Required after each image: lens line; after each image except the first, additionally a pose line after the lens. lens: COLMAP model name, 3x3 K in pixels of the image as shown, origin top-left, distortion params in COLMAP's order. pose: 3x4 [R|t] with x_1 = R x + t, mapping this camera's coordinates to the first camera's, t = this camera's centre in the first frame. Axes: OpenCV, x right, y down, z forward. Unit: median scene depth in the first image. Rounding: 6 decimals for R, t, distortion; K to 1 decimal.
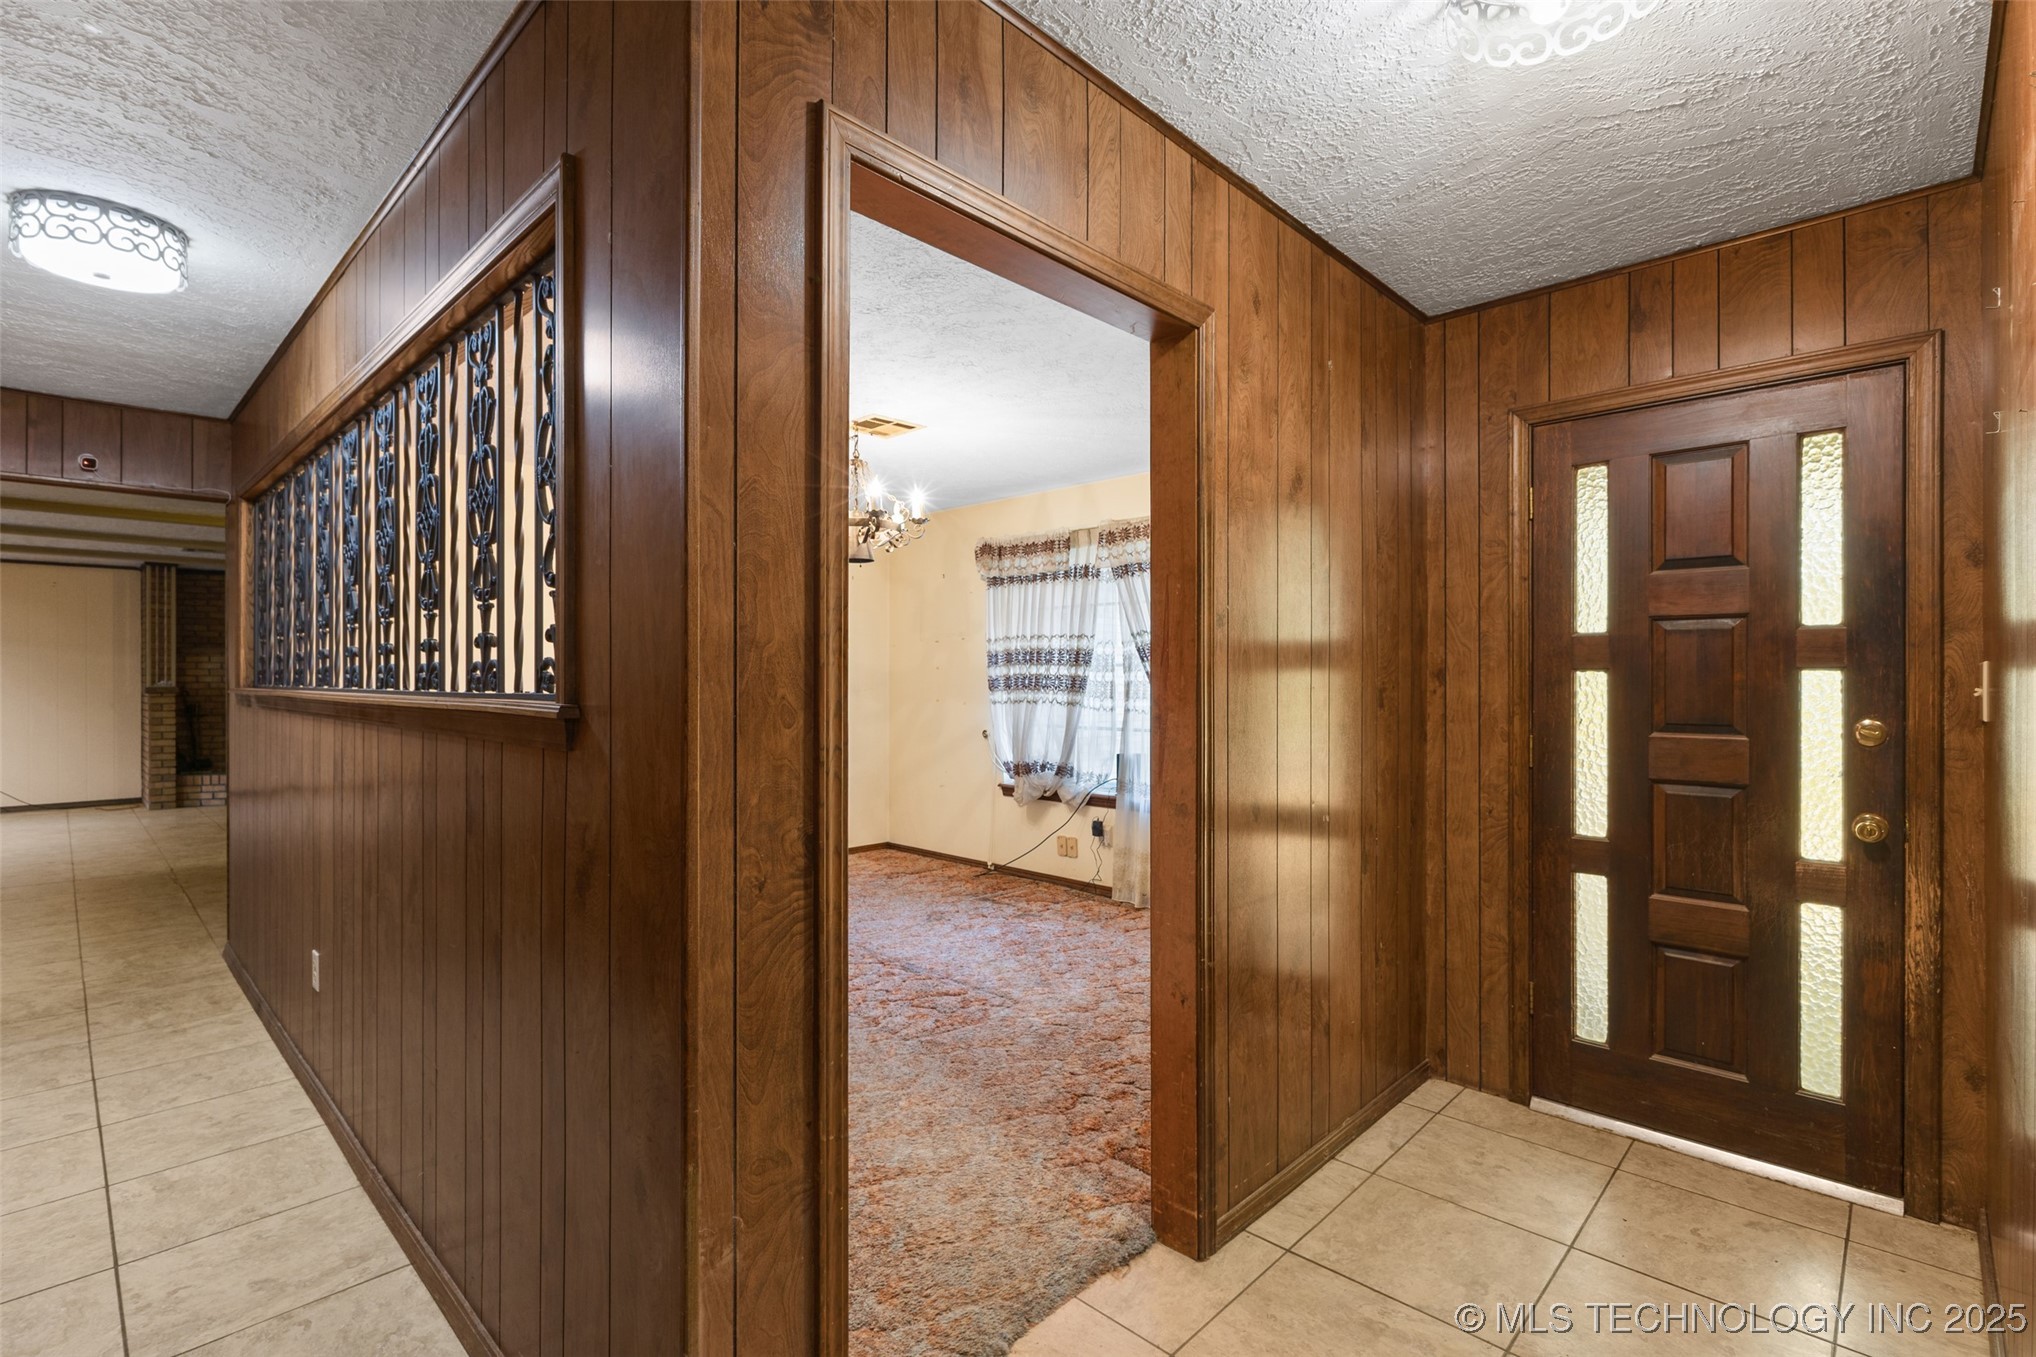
lens RADIAL K [[928.9, 0, 1019.2], [0, 928.9, 675.4], [0, 0, 1]] dist [0.004845, -0.003891]
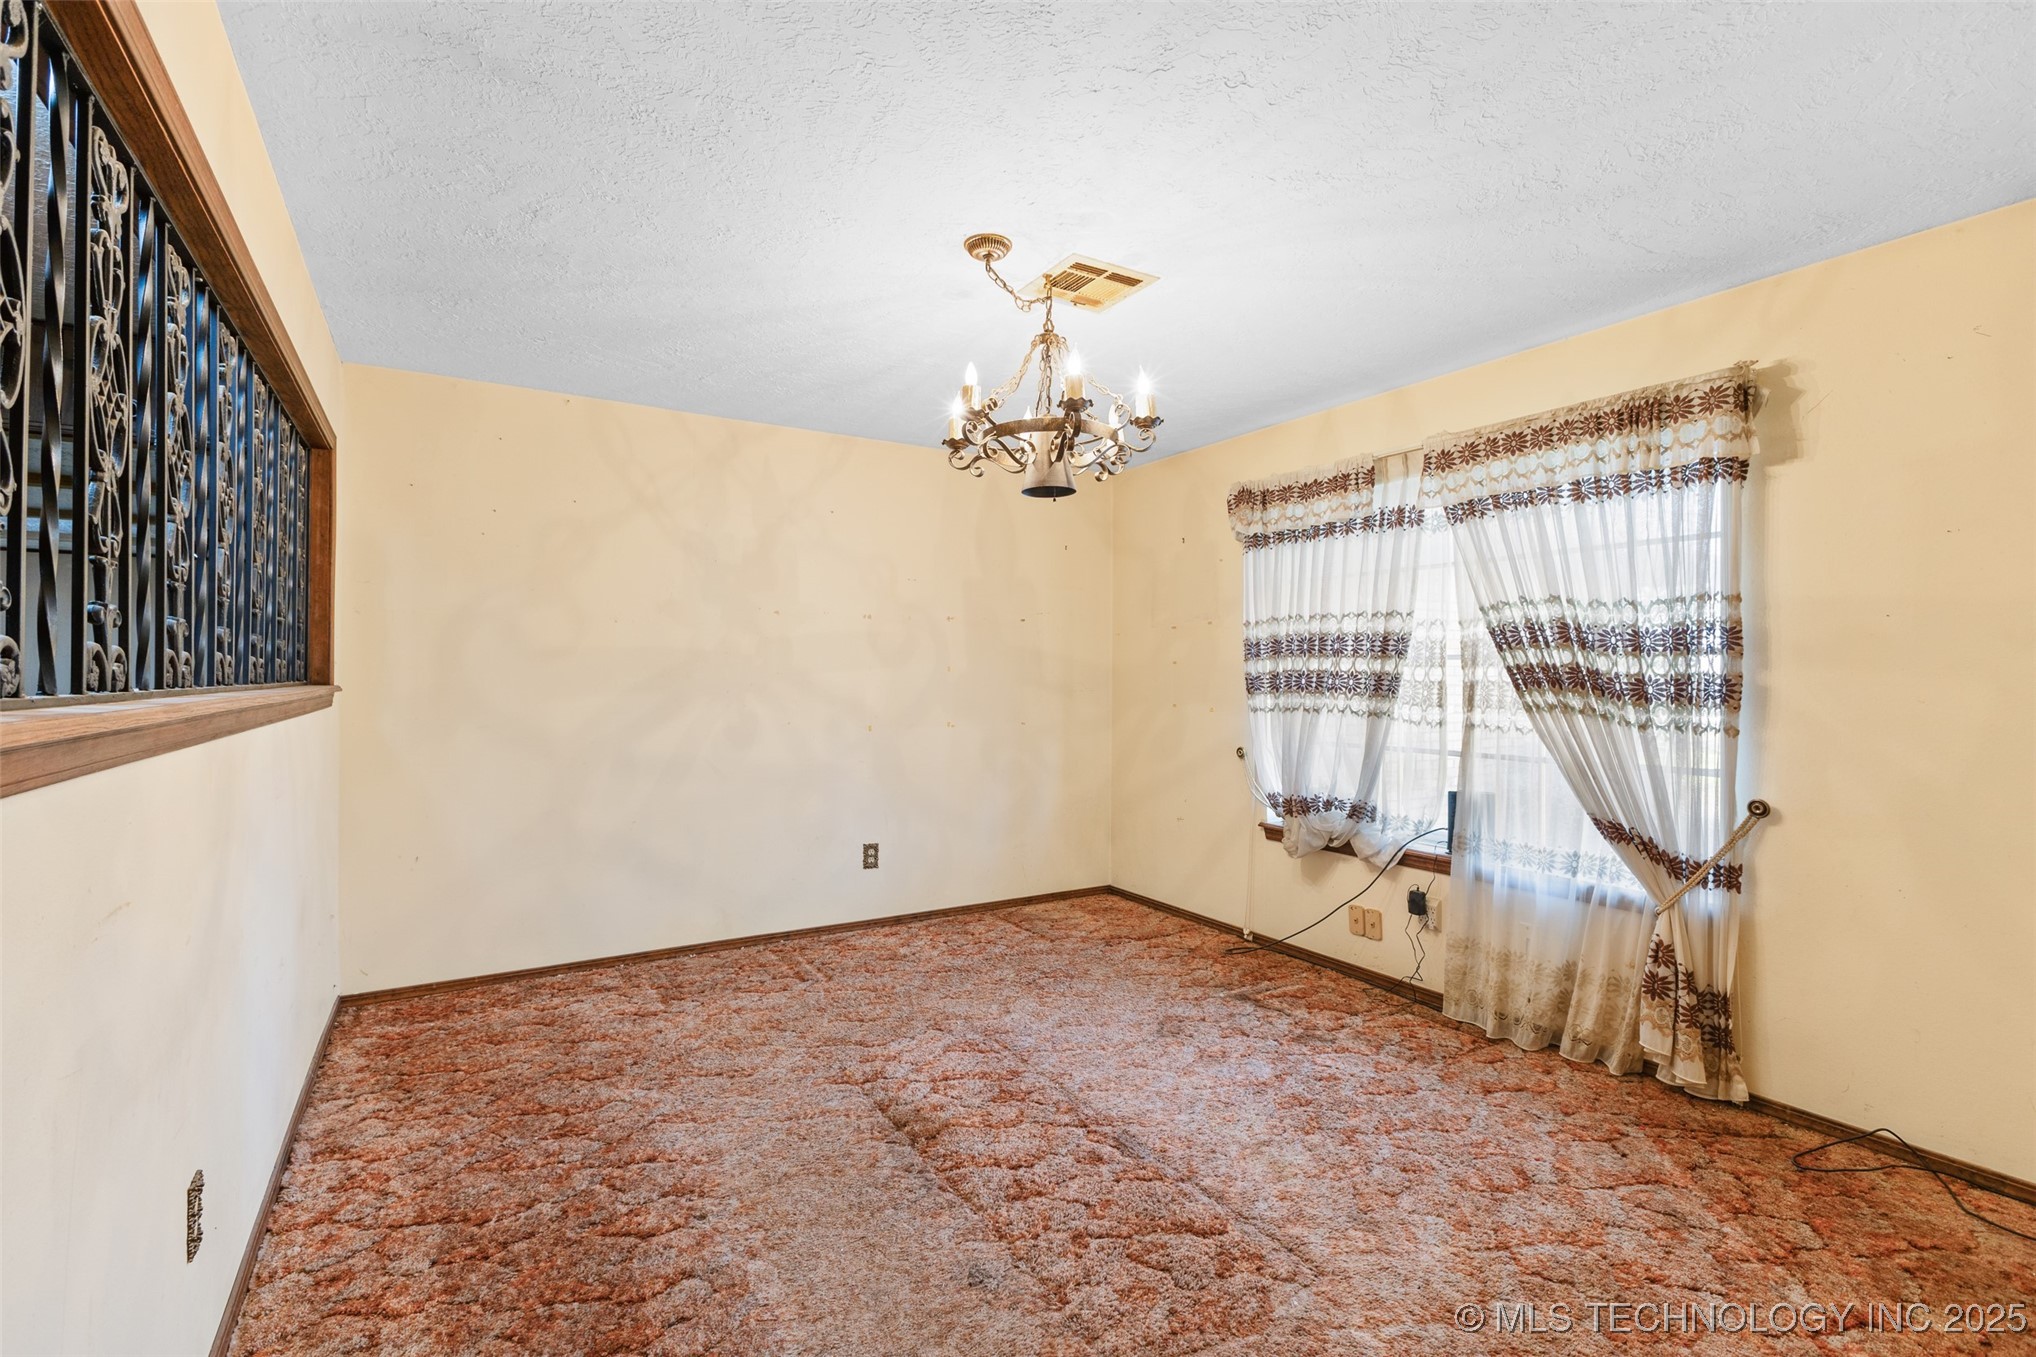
lens RADIAL K [[928.9, 0, 1018.1], [0, 928.9, 676.9], [0, 0, 1]] dist [0.004845, -0.003891]
pose [[0.967902, 0.003694, -0.251302, -0.025766], [-0.002774, 0.999988, 0.004016, 0.001401], [0.251314, -0.003190, 0.967900, 0.288656]]
